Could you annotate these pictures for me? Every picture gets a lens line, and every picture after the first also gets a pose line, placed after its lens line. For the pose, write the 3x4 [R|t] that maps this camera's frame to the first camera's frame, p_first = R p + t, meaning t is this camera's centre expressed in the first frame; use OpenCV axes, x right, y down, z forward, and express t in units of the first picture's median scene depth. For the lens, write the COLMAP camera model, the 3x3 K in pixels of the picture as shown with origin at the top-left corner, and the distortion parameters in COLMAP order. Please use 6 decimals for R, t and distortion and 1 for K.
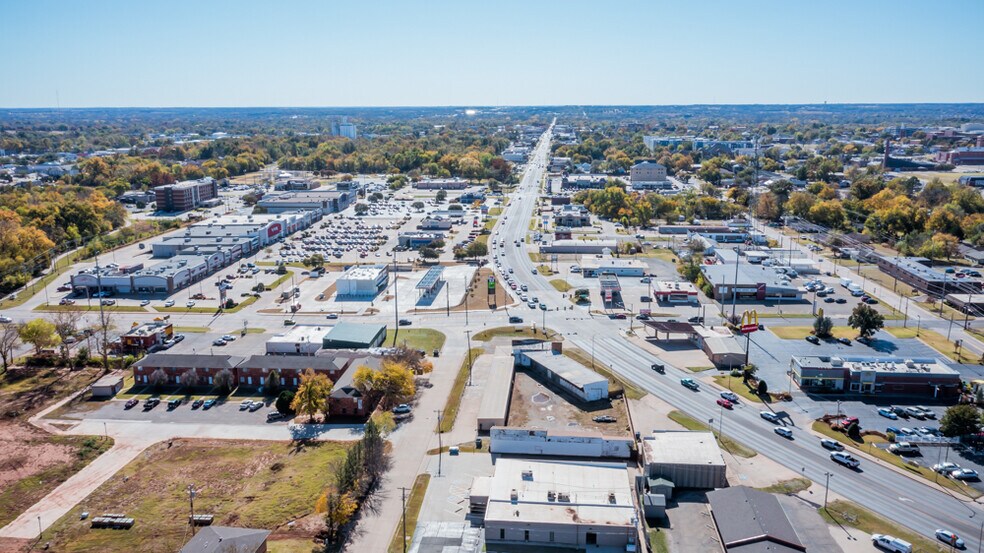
lens RADIAL K [[788.6, 0, 491.0], [0, 788.6, 263.8], [0, 0, 1]] dist [0.005880, 0.007312]
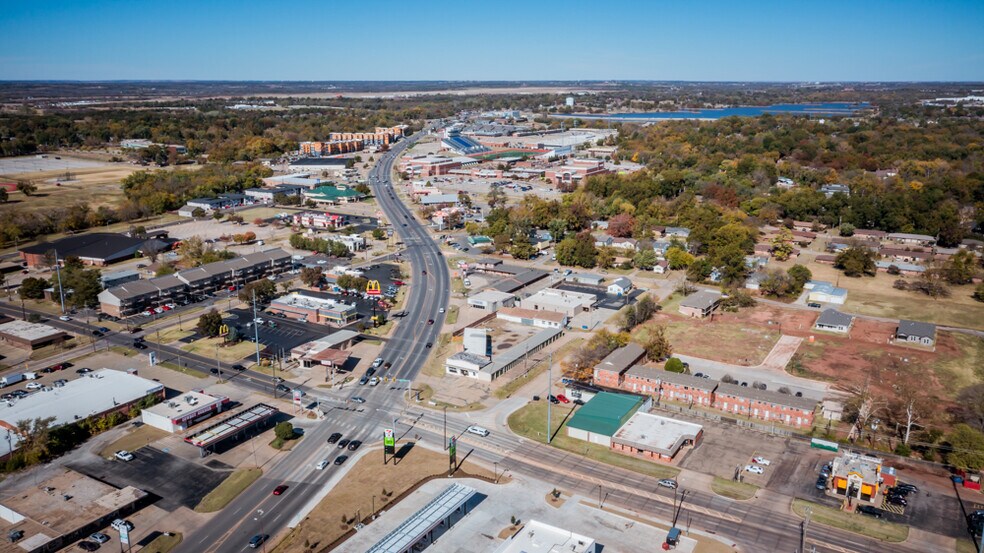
lens RADIAL K [[779.6, 0, 492.0], [0, 779.6, 276.5], [0, 0, 1]] dist [0.000051, 0.003118]
pose [[-0.899147, -0.103355, 0.425268, -0.358632], [0.090782, 0.906532, 0.412260, -0.378116], [-0.428128, 0.409289, -0.805723, 1.458131]]
